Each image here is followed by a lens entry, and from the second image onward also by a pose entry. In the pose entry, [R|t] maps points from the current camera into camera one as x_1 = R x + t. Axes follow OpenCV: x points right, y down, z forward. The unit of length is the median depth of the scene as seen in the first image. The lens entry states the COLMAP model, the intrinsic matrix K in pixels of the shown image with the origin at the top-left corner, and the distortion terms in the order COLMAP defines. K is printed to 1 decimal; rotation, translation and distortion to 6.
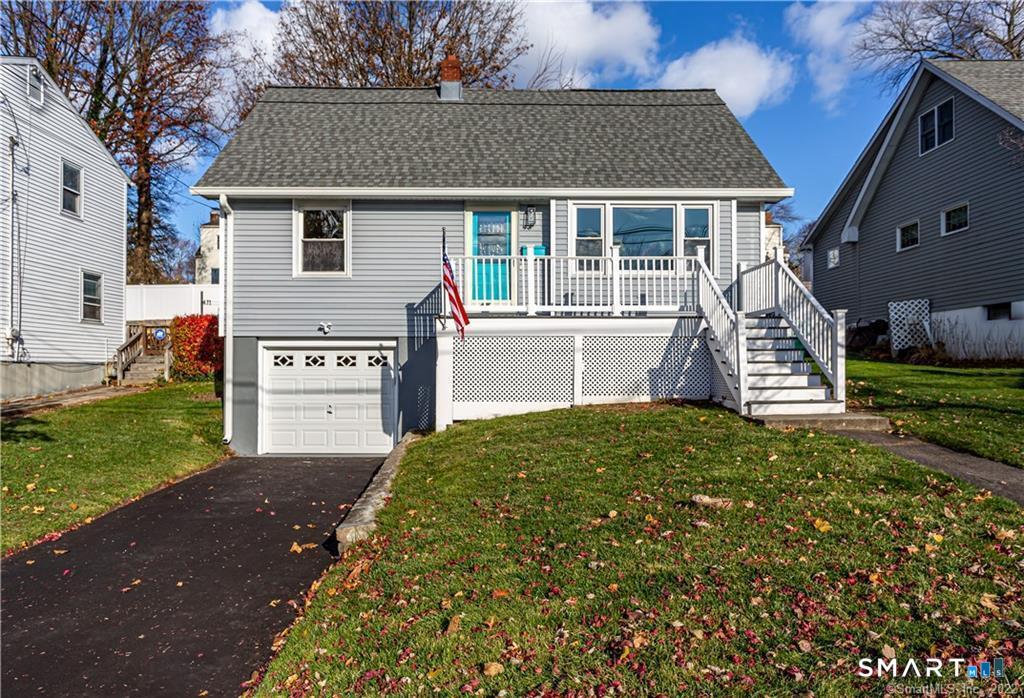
lens RADIAL K [[713.4, 0, 512.9], [0, 713.4, 349.0], [0, 0, 1]] dist [-0.010190, 0.008752]
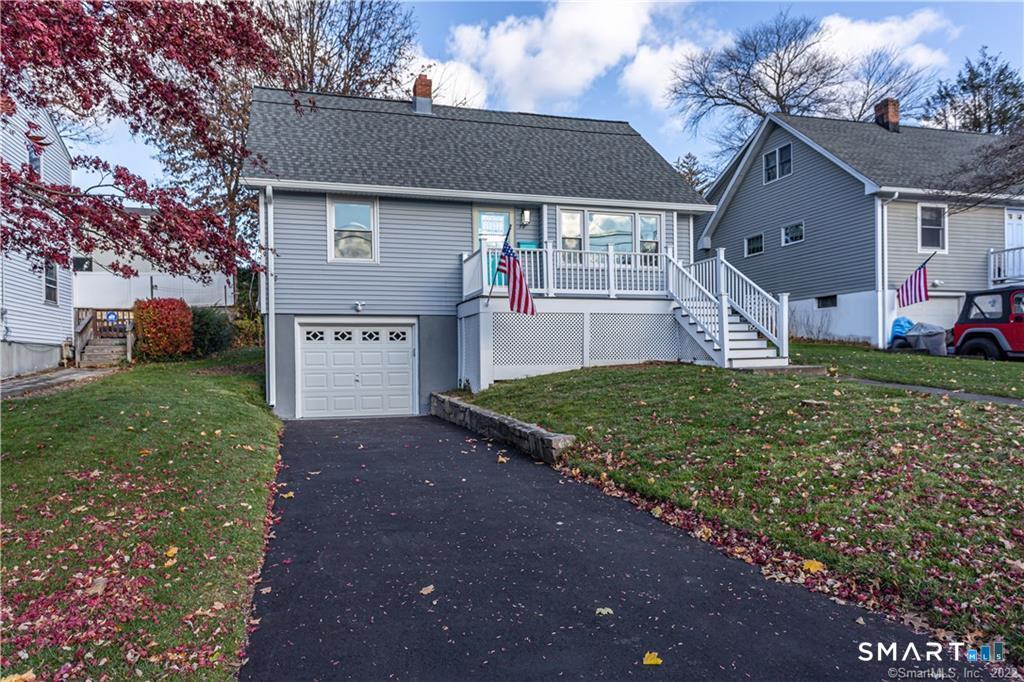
lens RADIAL K [[660.2, 0, 511.0], [0, 660.2, 349.5], [0, 0, 1]] dist [-0.002475, -0.002117]
pose [[0.966109, -0.007300, 0.258031, -0.290834], [0.005046, 0.999943, 0.009397, 0.029997], [-0.258085, -0.007776, 0.966091, -0.092750]]
